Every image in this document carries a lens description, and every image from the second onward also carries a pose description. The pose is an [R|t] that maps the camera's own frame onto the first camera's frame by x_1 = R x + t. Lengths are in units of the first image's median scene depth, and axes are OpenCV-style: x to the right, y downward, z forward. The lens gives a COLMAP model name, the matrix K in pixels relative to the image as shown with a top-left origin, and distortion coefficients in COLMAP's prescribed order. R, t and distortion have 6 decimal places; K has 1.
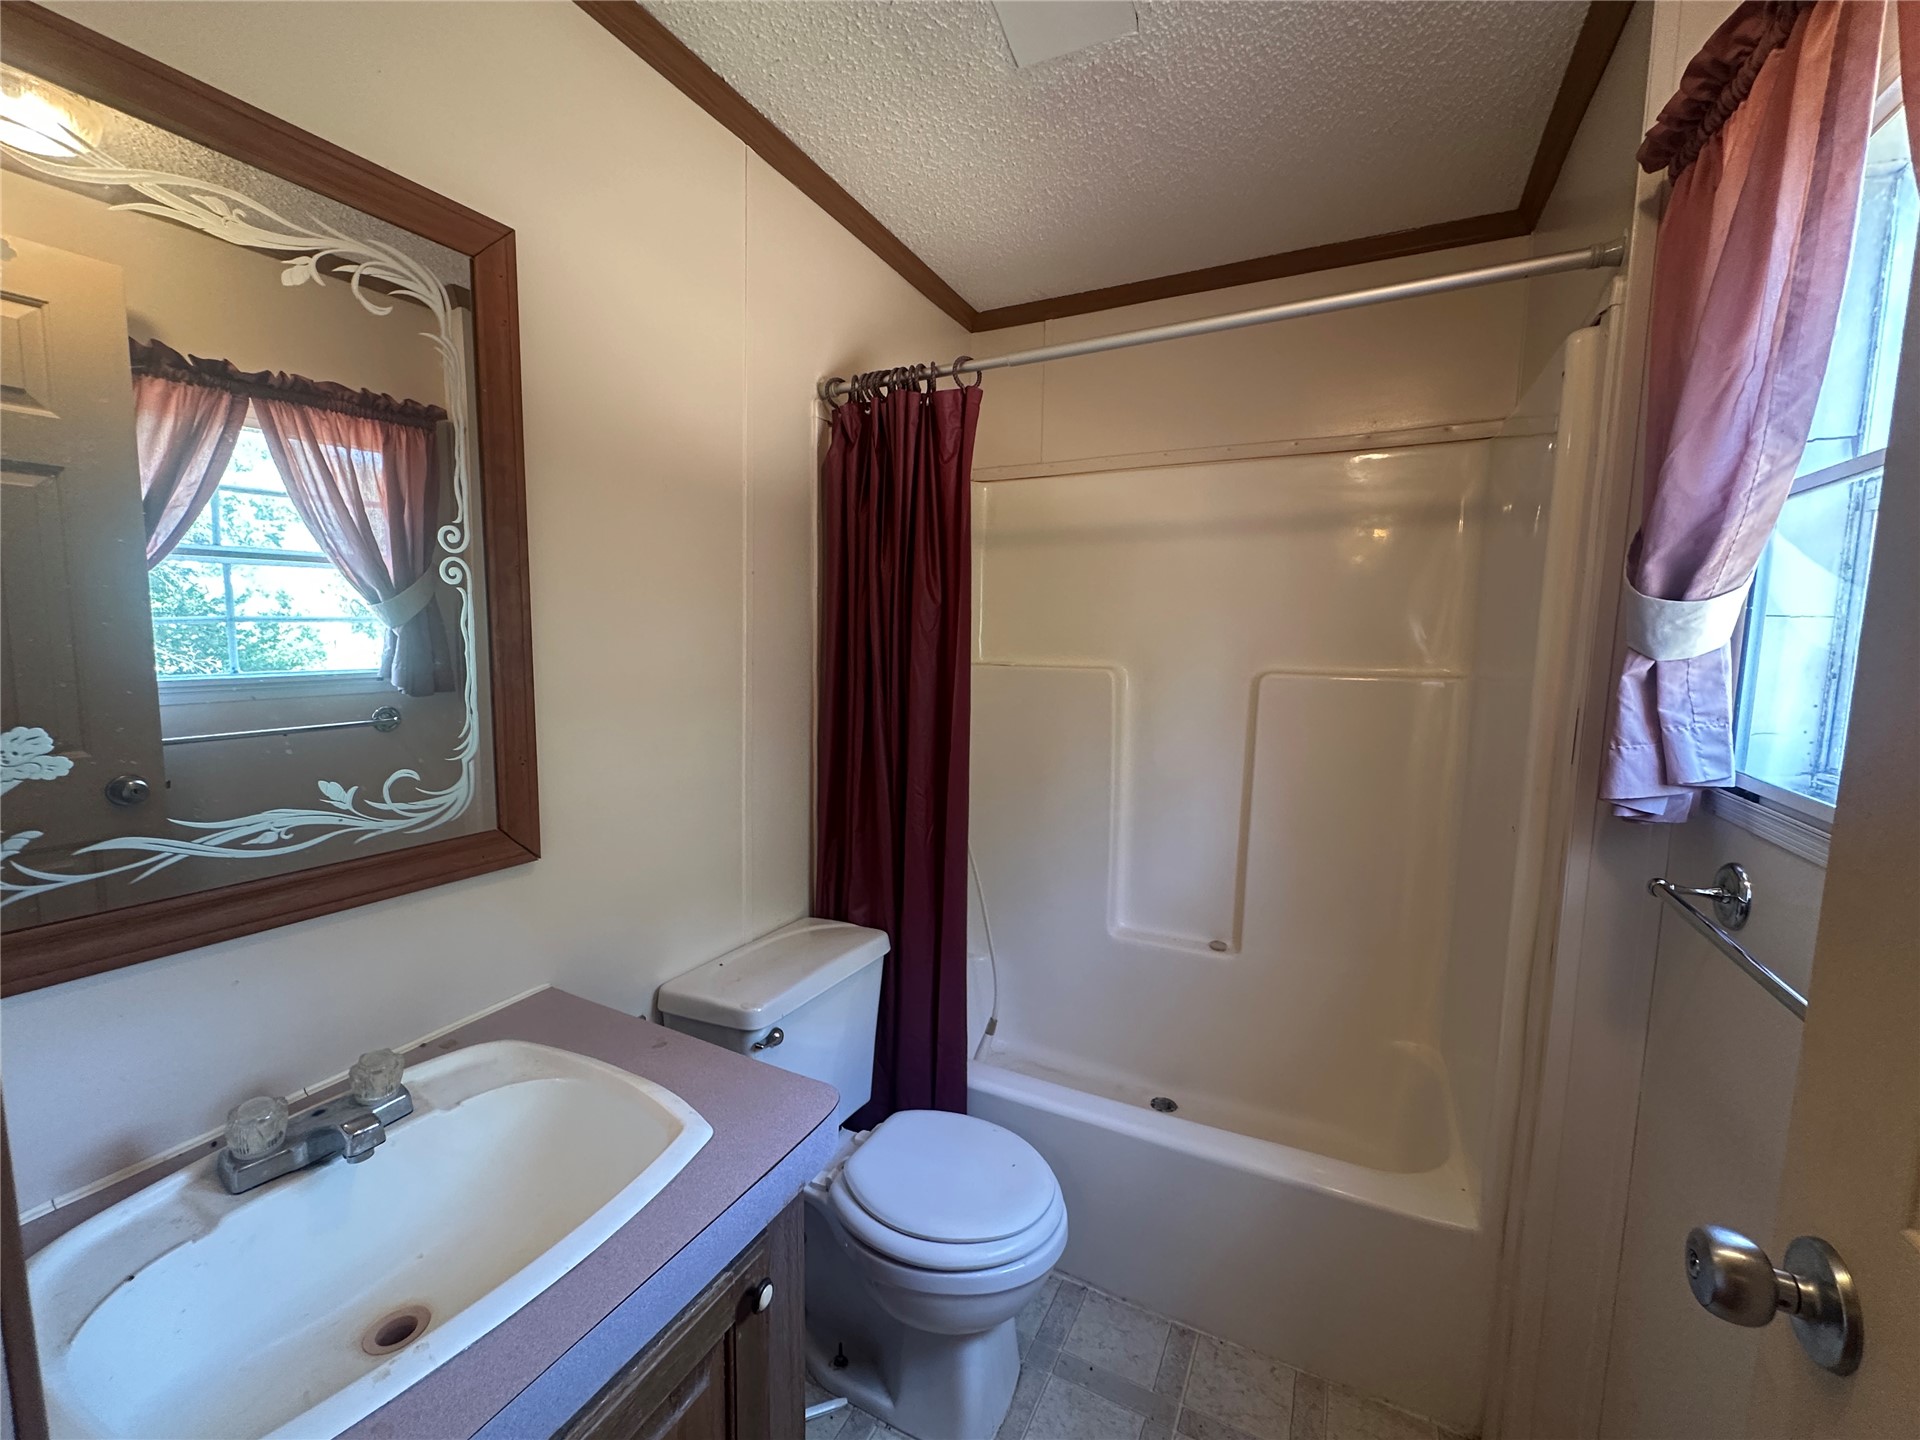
lens RADIAL K [[780.3, 0, 960.7], [0, 780.3, 718.9], [0, 0, 1]] dist [-0.005354, 0.001152]
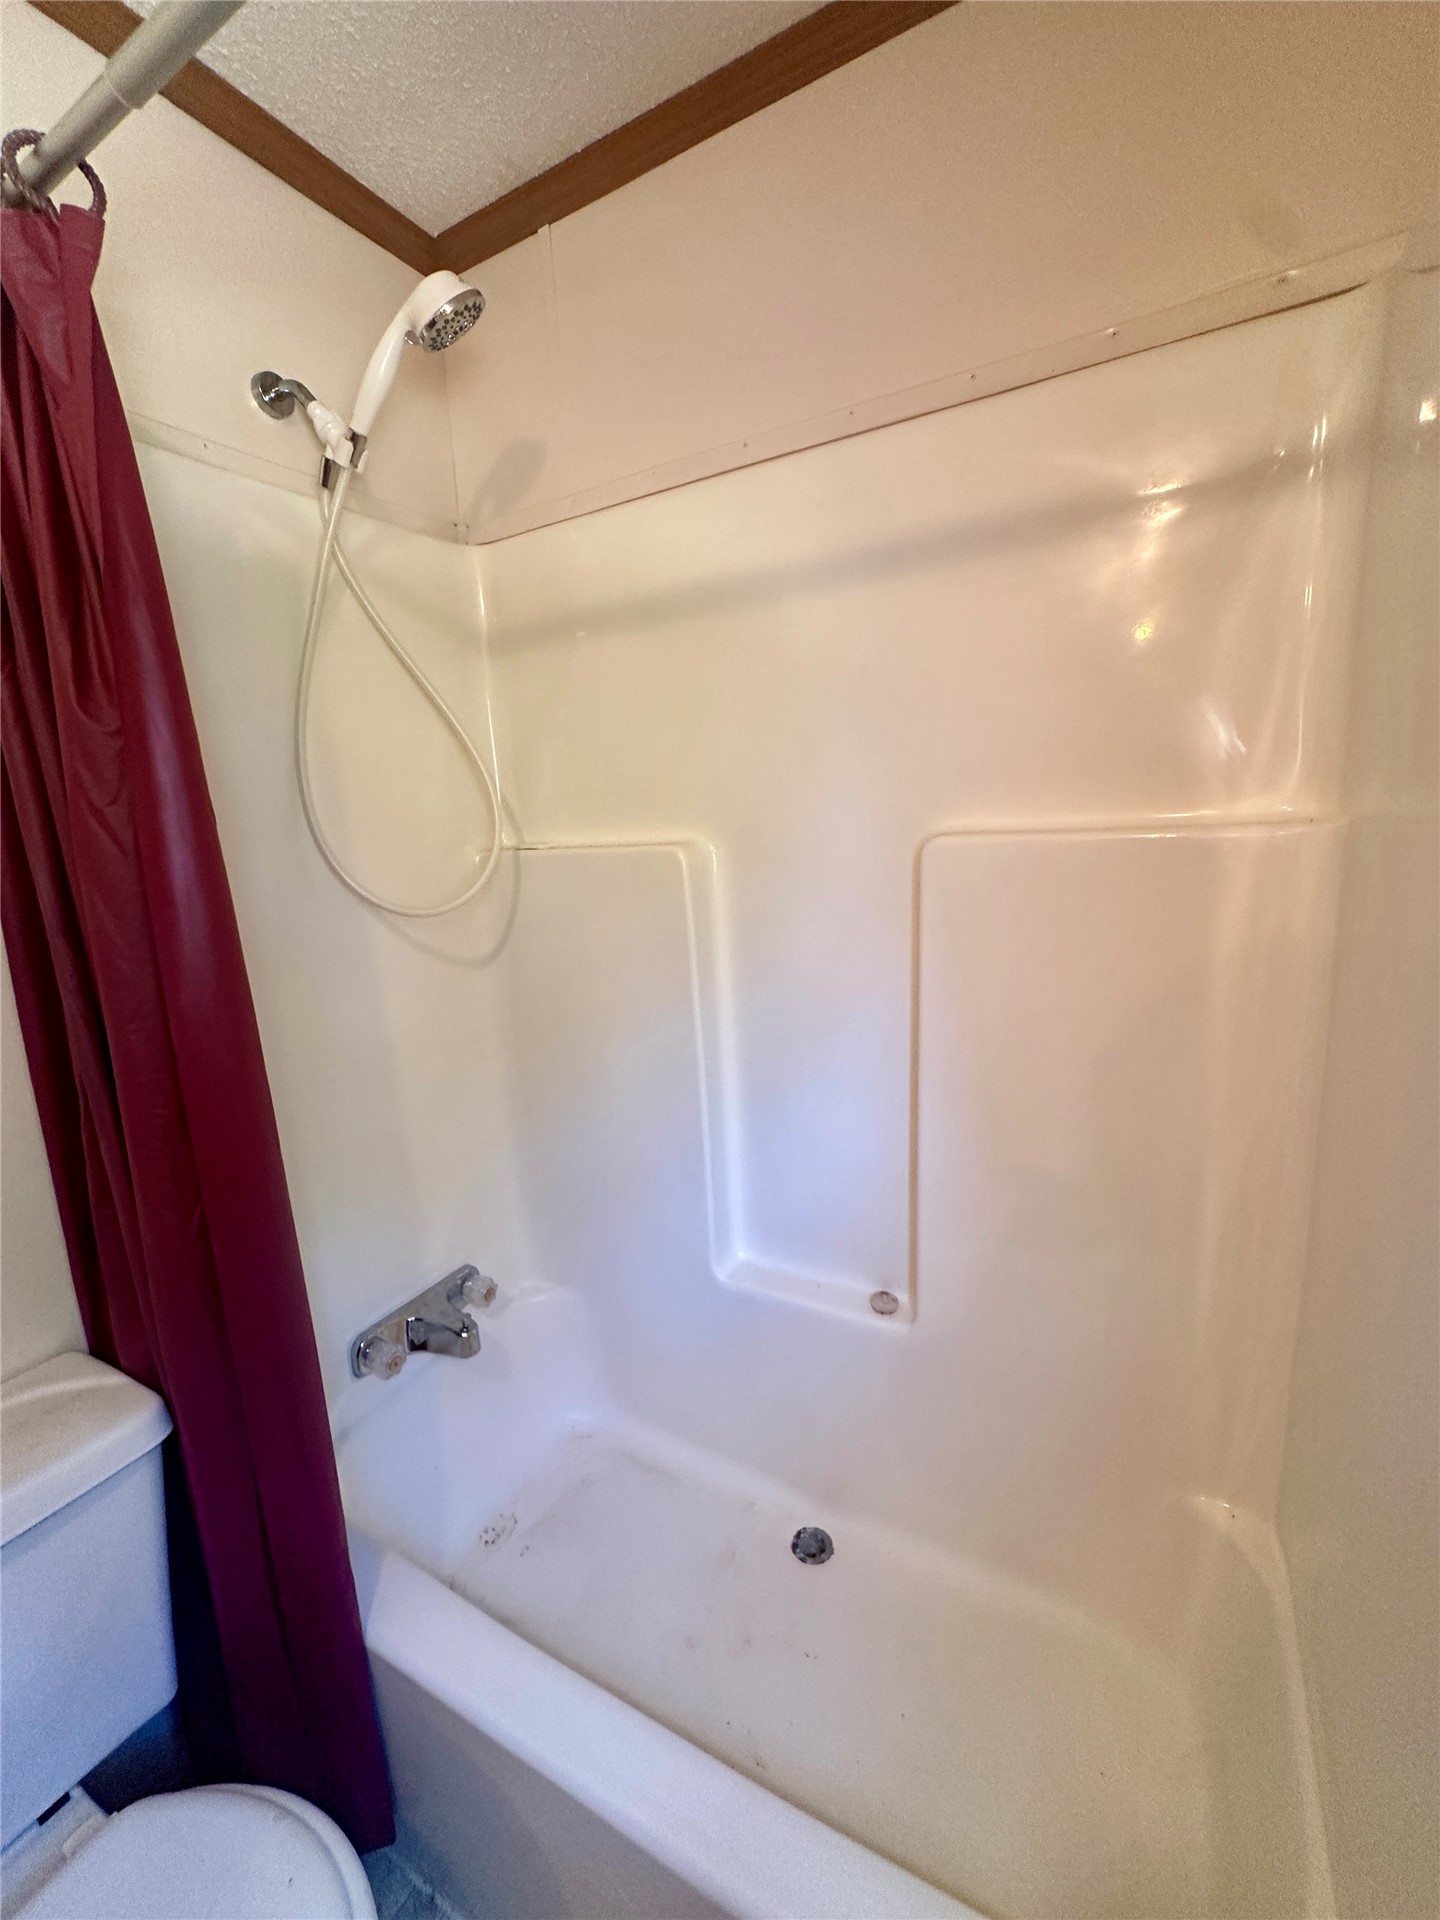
lens RADIAL K [[780.3, 0, 721.6], [0, 780.3, 951.9], [0, 0, 1]] dist [-0.005354, 0.001152]
pose [[0.996320, -0.061768, -0.059419, 0.409012], [0.066680, 0.994183, 0.084583, -0.051896], [0.053848, -0.088234, 0.994643, 0.676151]]
